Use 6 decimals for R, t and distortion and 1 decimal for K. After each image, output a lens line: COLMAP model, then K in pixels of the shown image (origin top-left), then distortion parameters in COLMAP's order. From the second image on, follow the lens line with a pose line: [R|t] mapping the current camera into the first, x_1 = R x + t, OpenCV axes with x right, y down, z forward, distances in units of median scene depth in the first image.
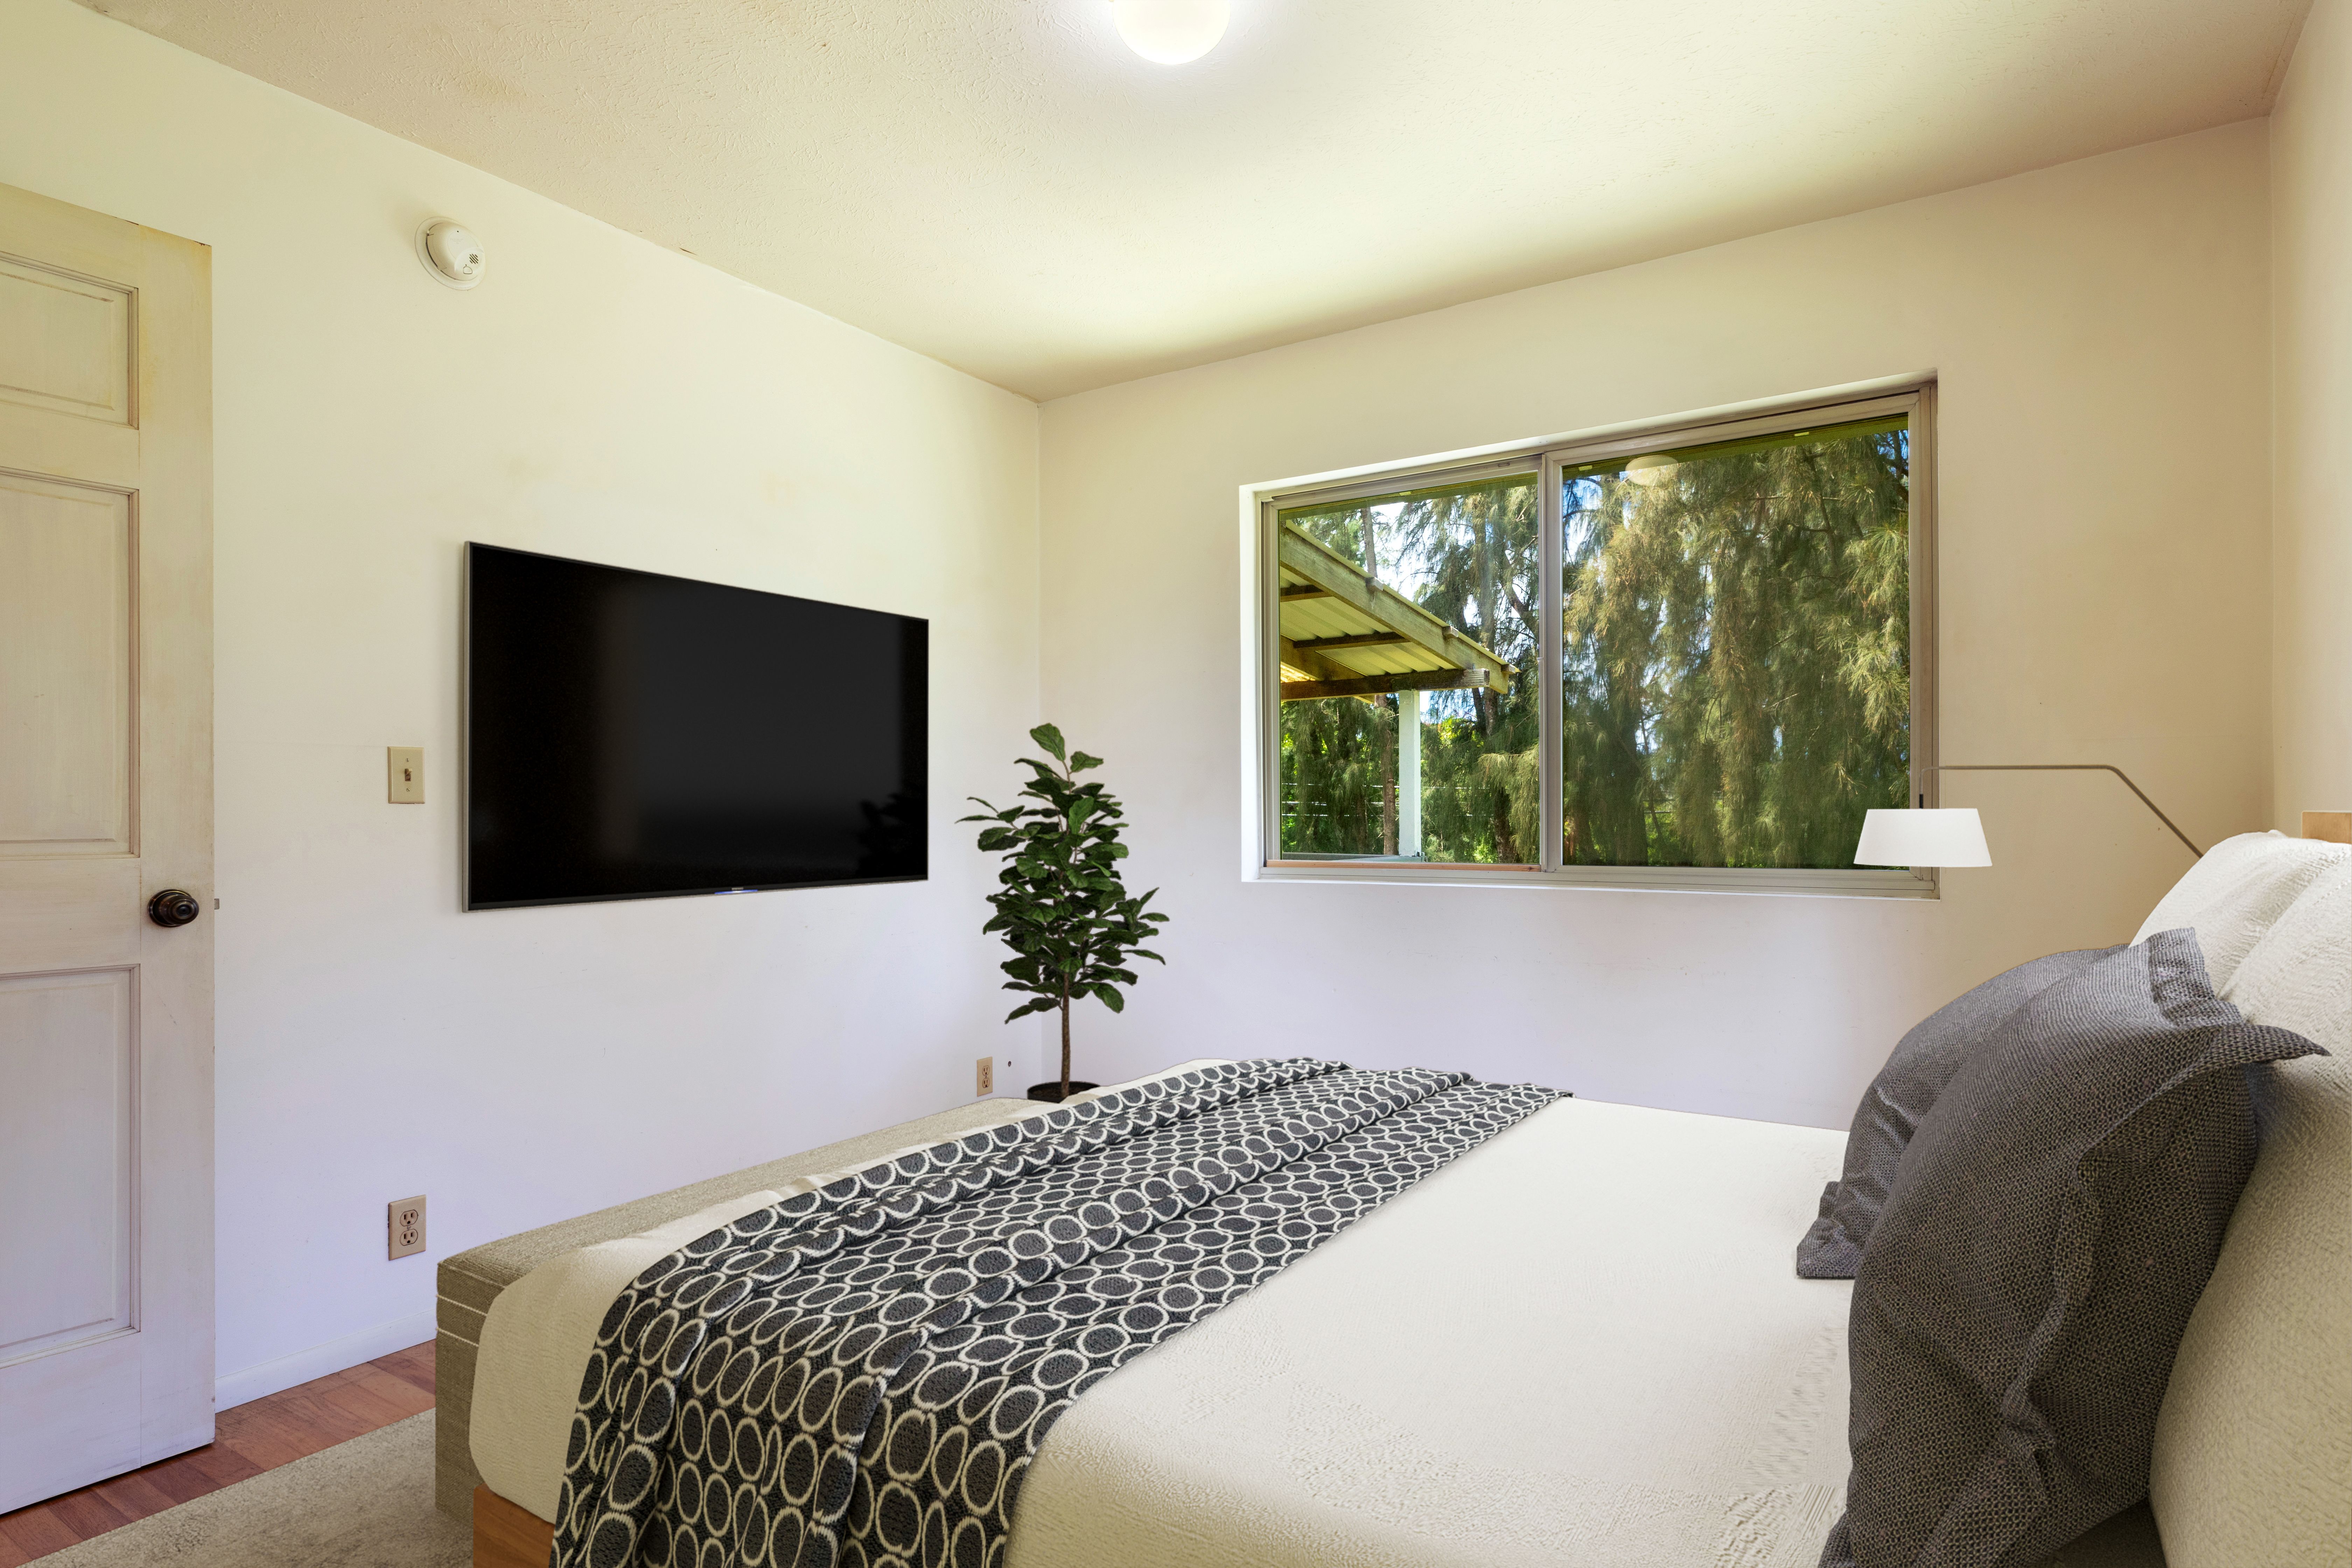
lens RADIAL K [[1262.1, 0, 1176.0], [0, 1262.1, 784.0], [0, 0, 1]] dist [0.001488, 0.000203]
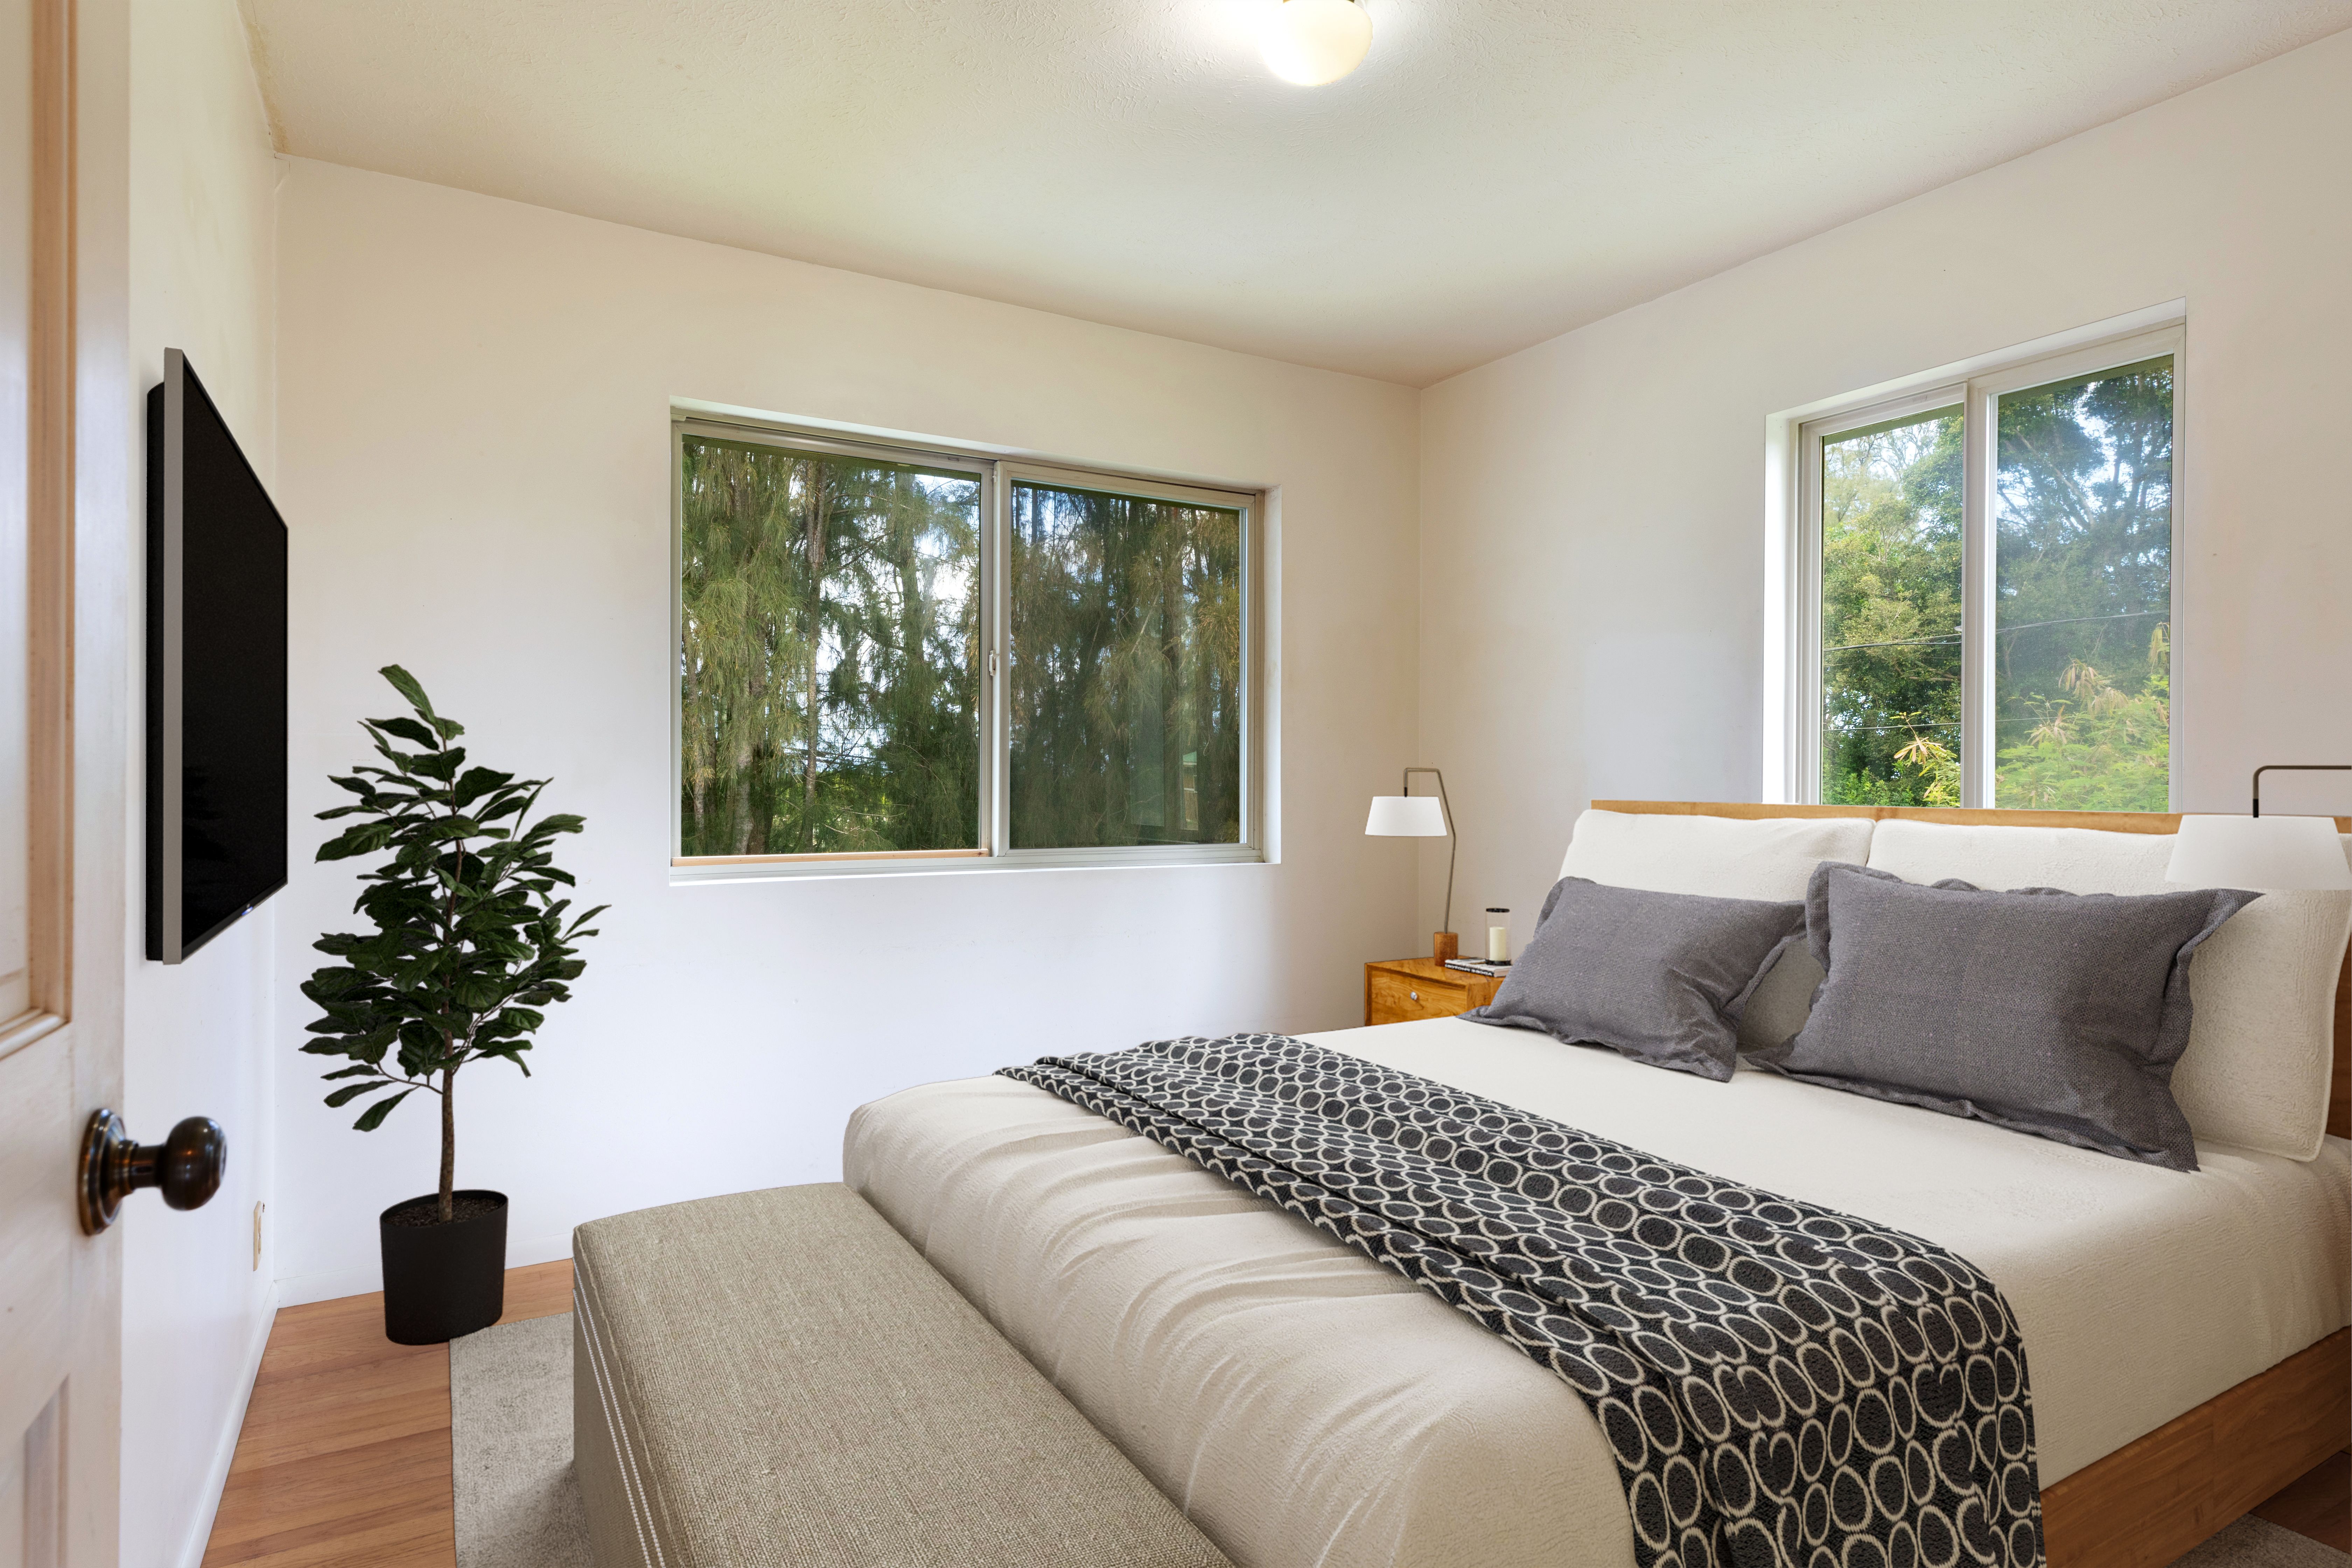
lens RADIAL K [[1262.1, 0, 1176.0], [0, 1262.1, 784.0], [0, 0, 1]] dist [0.001488, 0.000203]
pose [[0.430966, 0.005541, 0.902351, -0.547106], [-0.011348, 0.999935, -0.000720, 0.009412], [-0.902297, -0.009930, 0.431001, 0.355169]]
